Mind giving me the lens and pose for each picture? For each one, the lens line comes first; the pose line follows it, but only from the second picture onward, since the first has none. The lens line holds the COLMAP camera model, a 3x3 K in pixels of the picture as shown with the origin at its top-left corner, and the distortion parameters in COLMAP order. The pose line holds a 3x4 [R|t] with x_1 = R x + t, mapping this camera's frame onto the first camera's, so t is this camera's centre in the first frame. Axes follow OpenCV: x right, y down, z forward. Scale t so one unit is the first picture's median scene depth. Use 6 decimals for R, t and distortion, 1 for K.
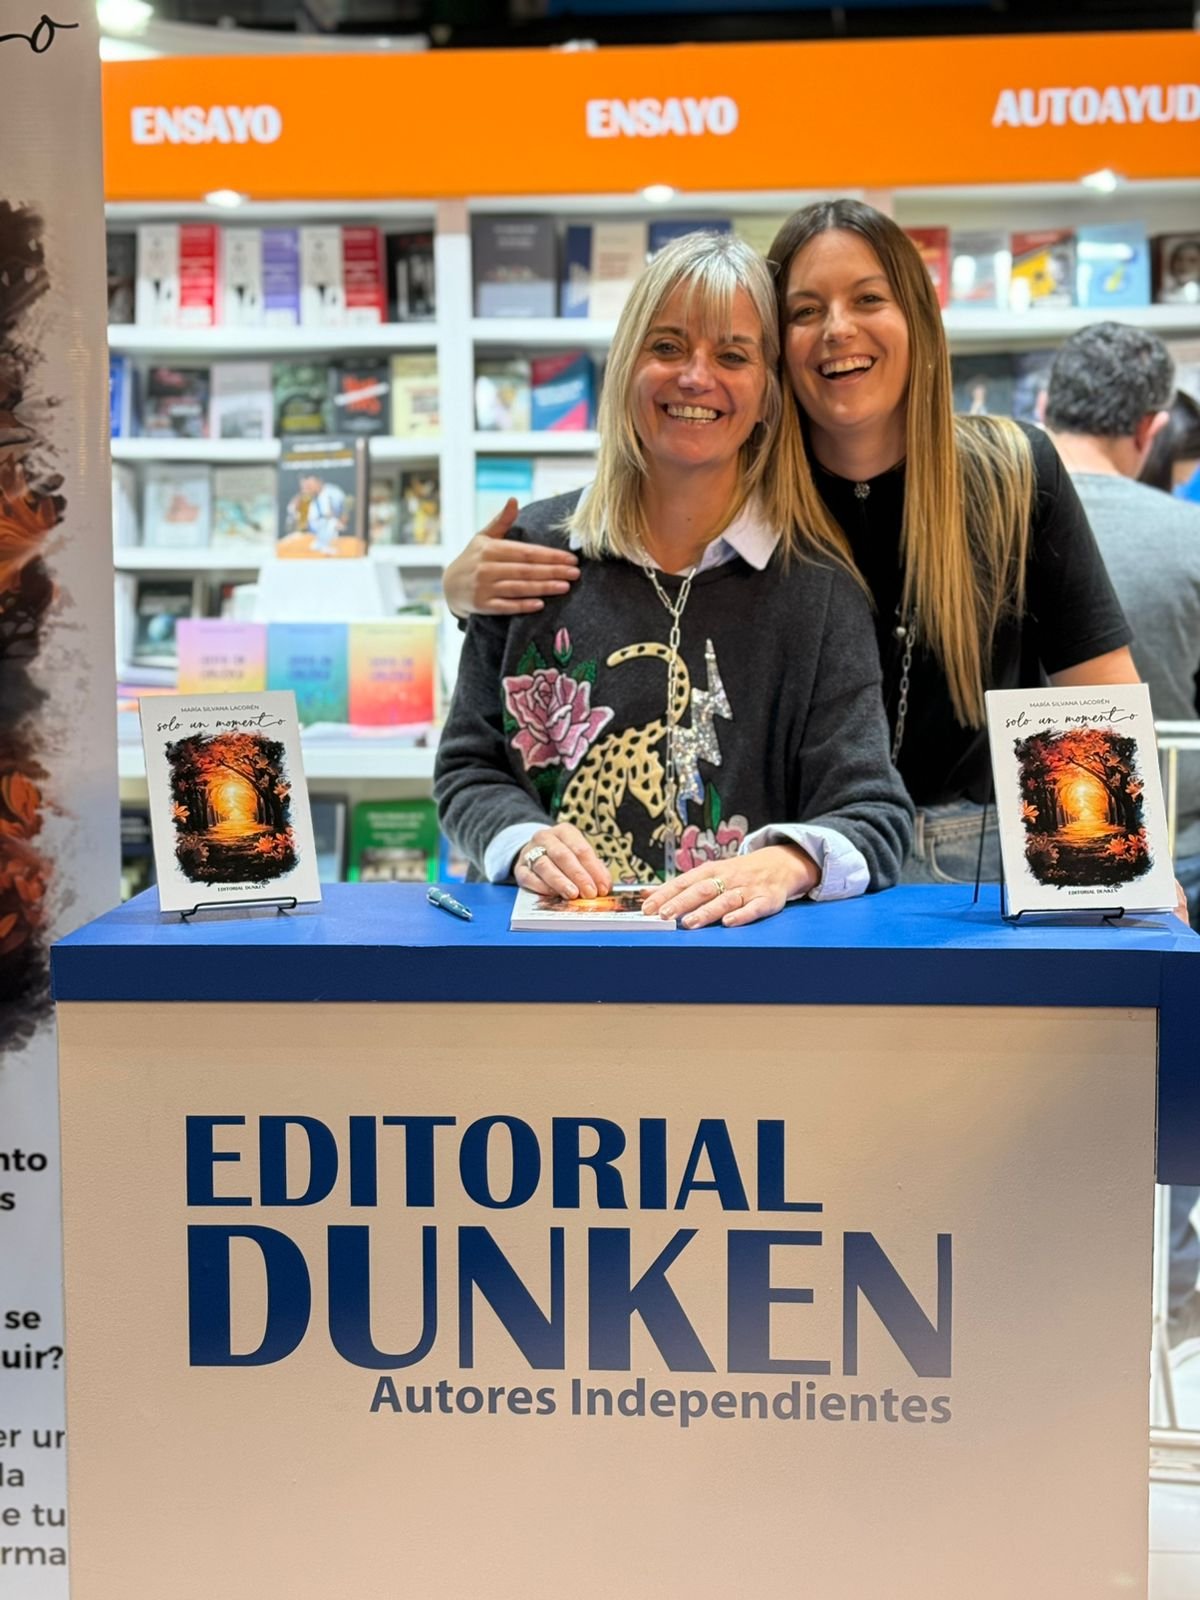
lens RADIAL K [[2264.4, 0, 634.7], [0, 2264.4, 794.7], [0, 0, 1]] dist [0.255093, -0.749872]
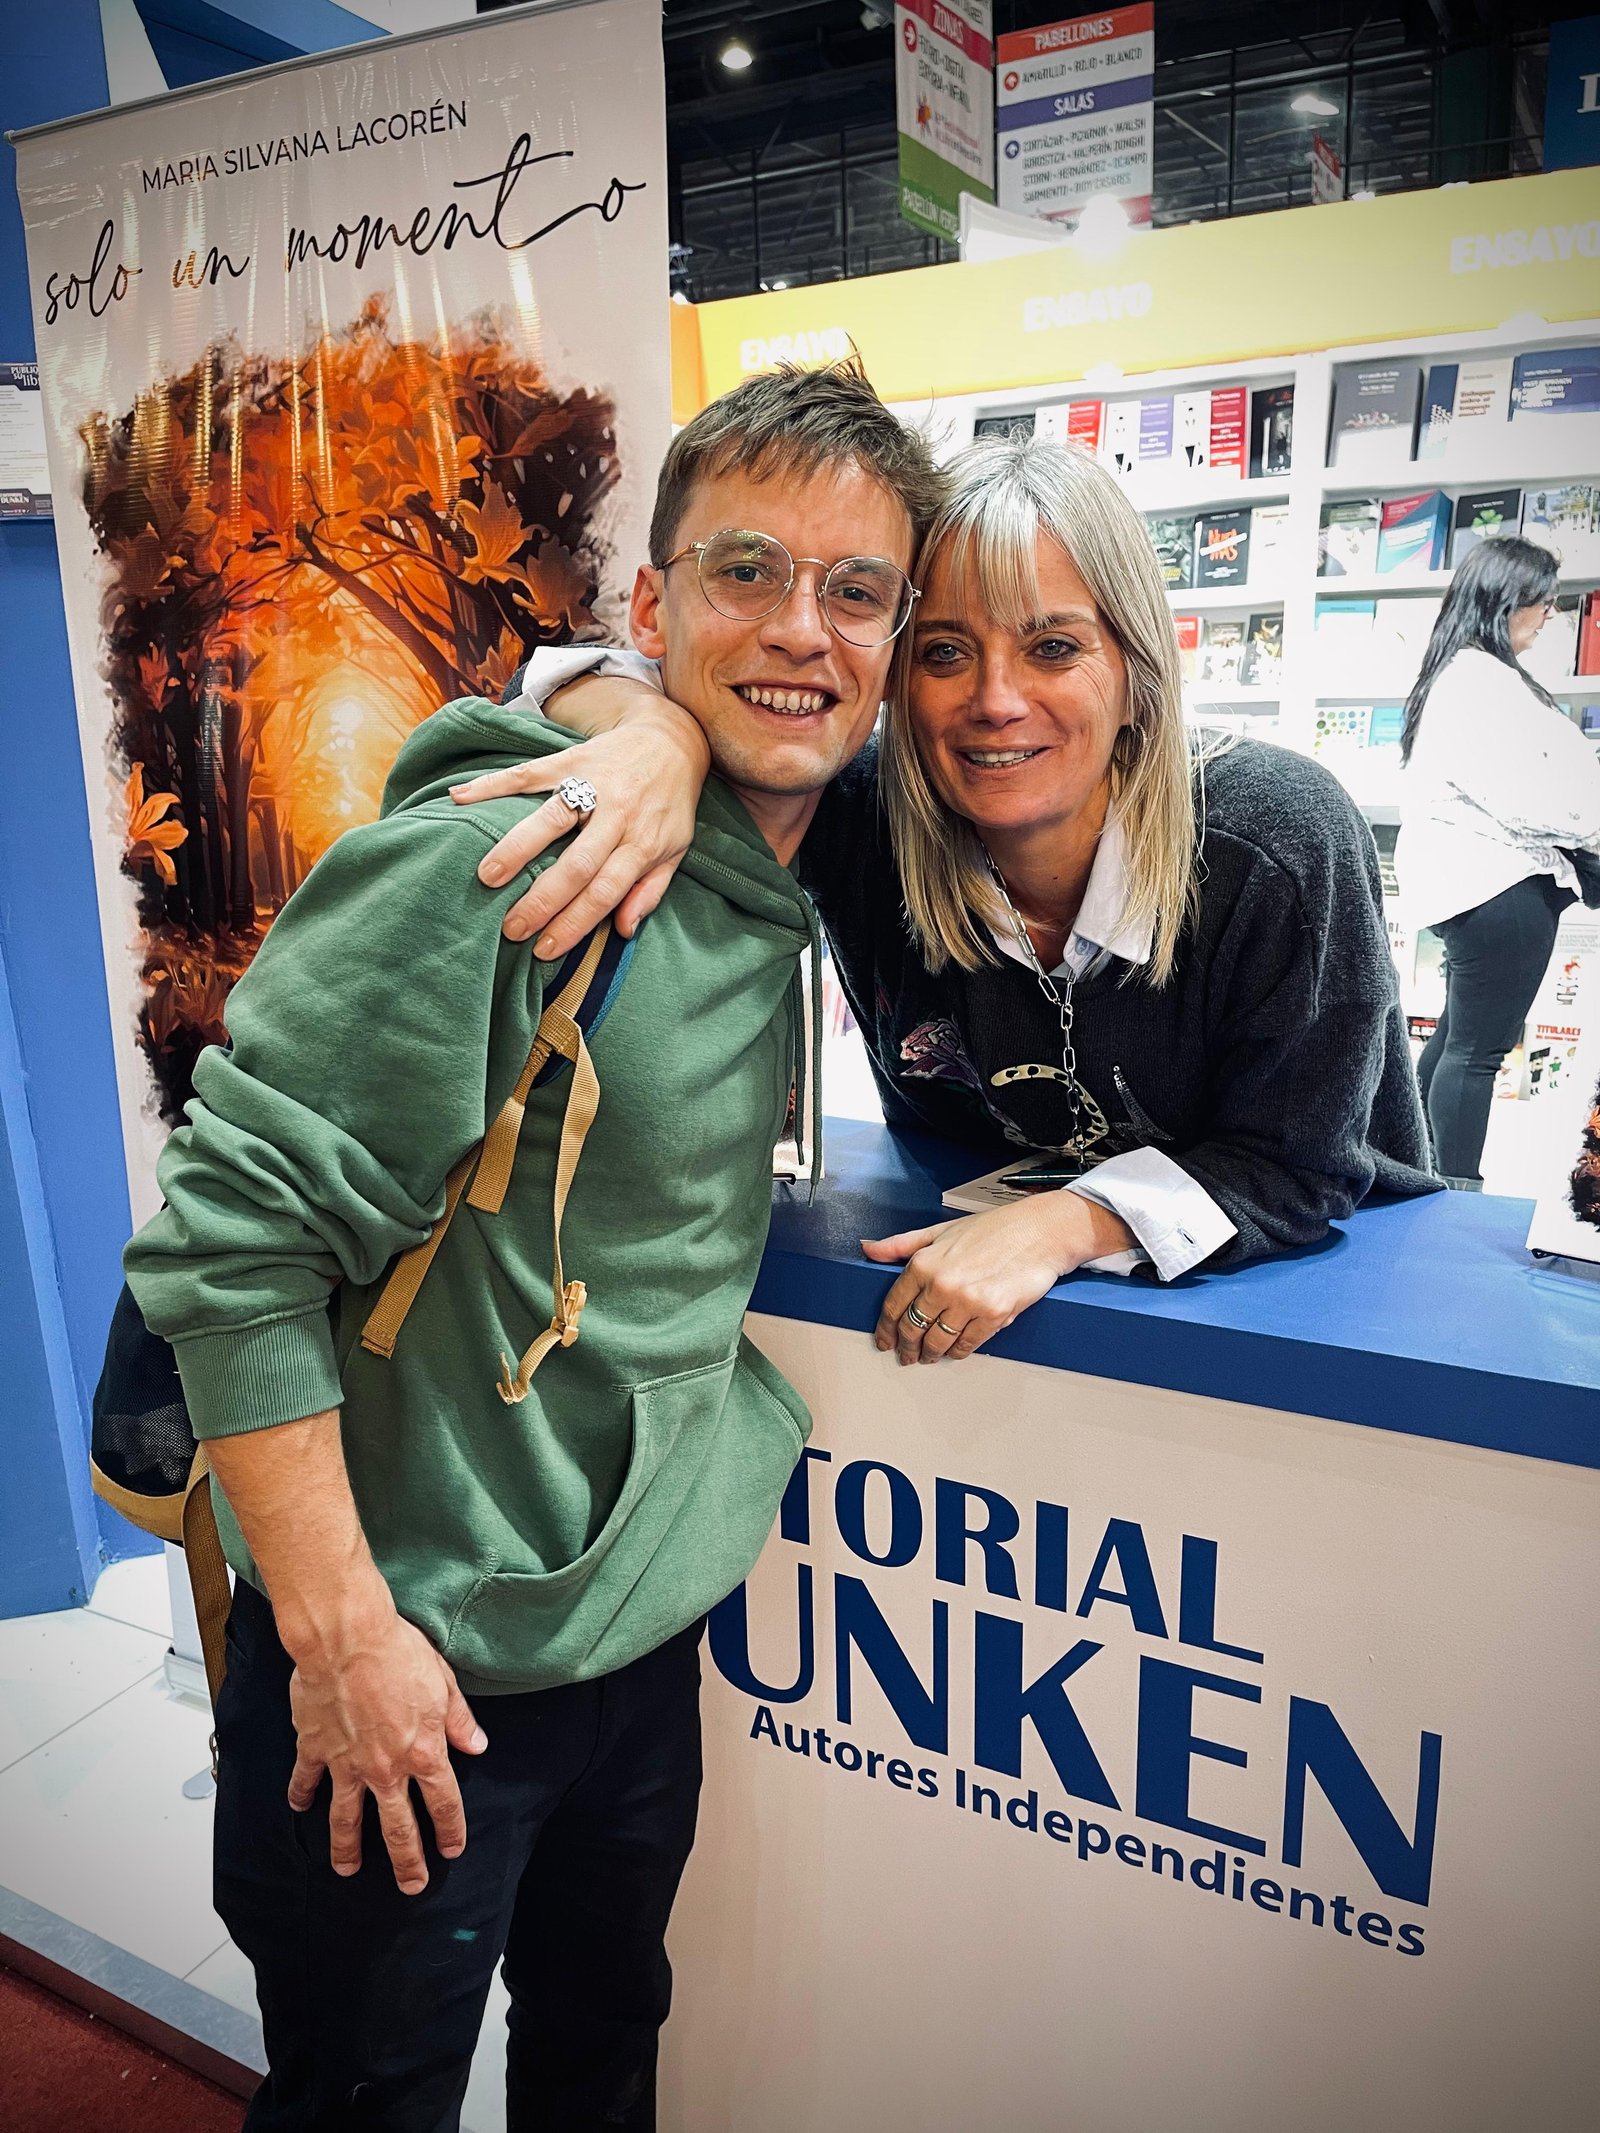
lens RADIAL K [[1639.9, 0, 785.6], [0, 1639.9, 1066.2], [0, 0, 1]] dist [0.050286, -0.053444]
pose [[0.901103, 0.083968, -0.425396, 0.146785], [-0.026413, 0.989878, 0.139439, -0.082404], [0.432799, -0.114413, 0.894201, 0.432607]]
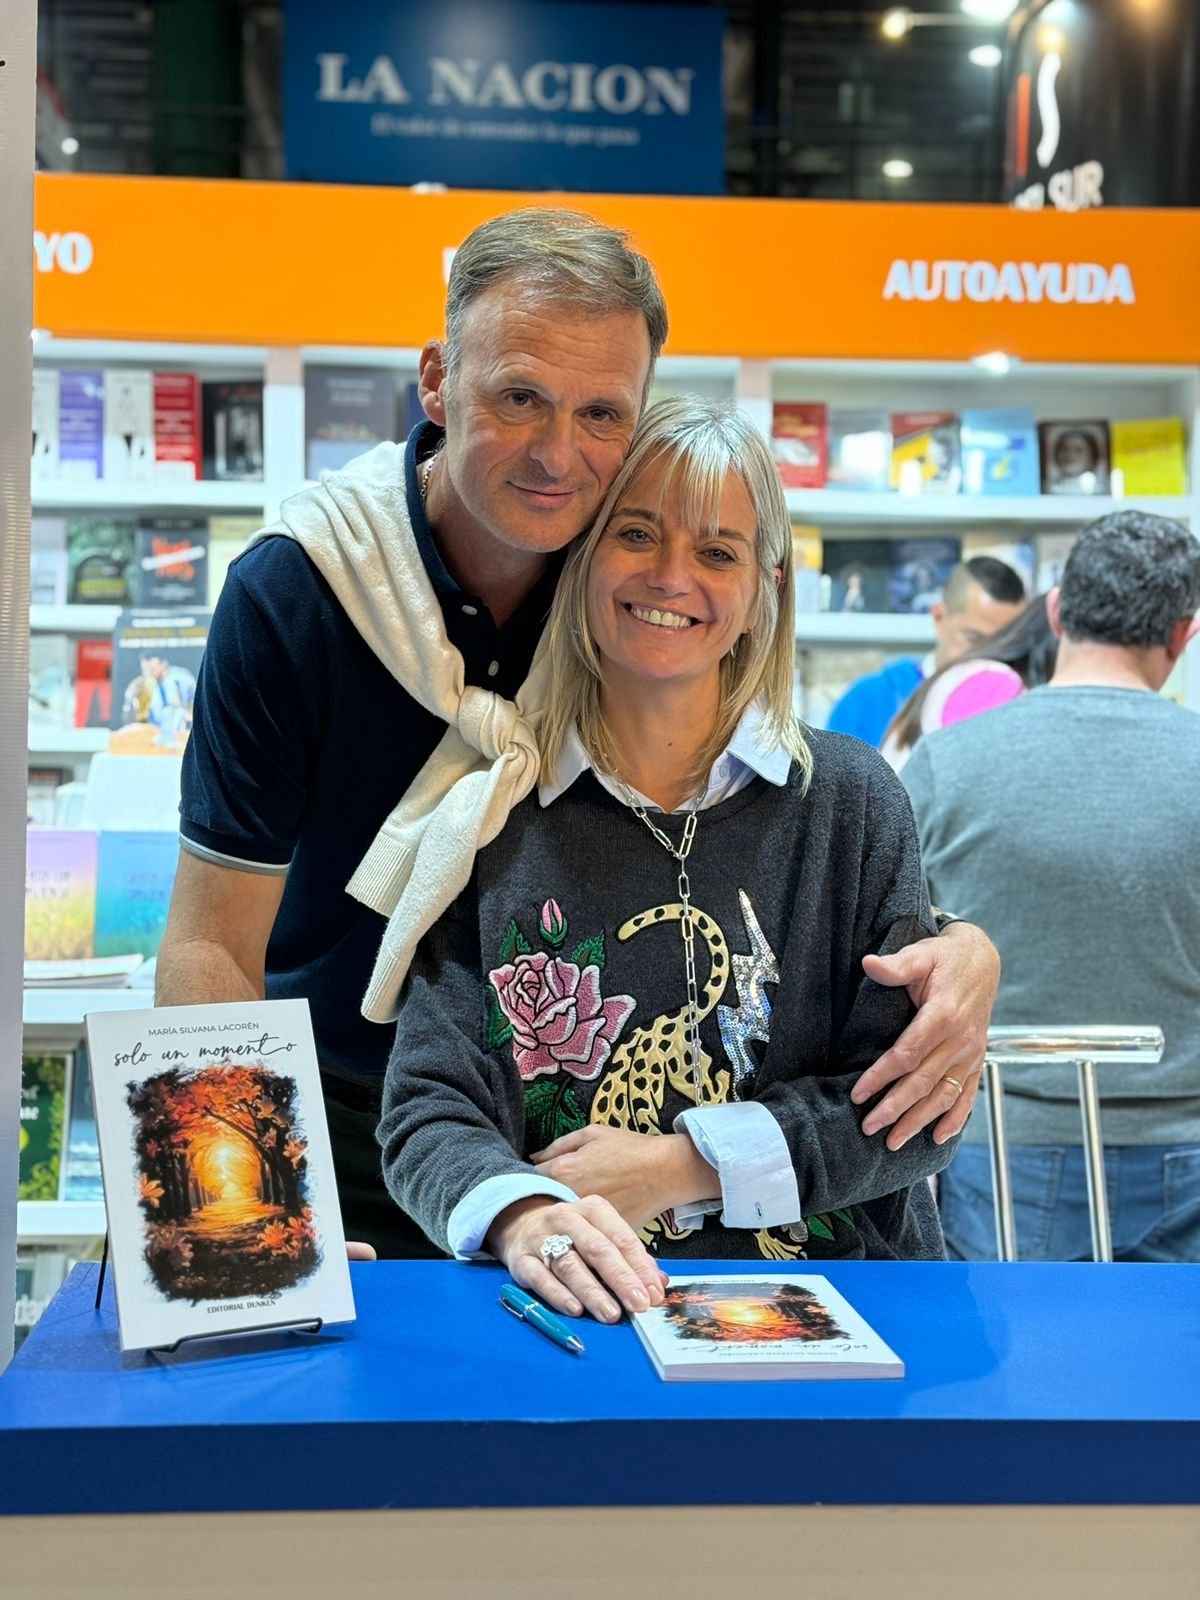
lens RADIAL K [[2255.0, 0, 630.8], [0, 2255.0, 805.4], [0, 0, 1]] dist [0.136280, 0.007146]
pose [[0.991582, 0.019571, 0.127989, -0.147548], [-0.011017, 0.997678, -0.067207, -0.061886], [-0.129007, 0.065231, 0.989496, 0.313896]]
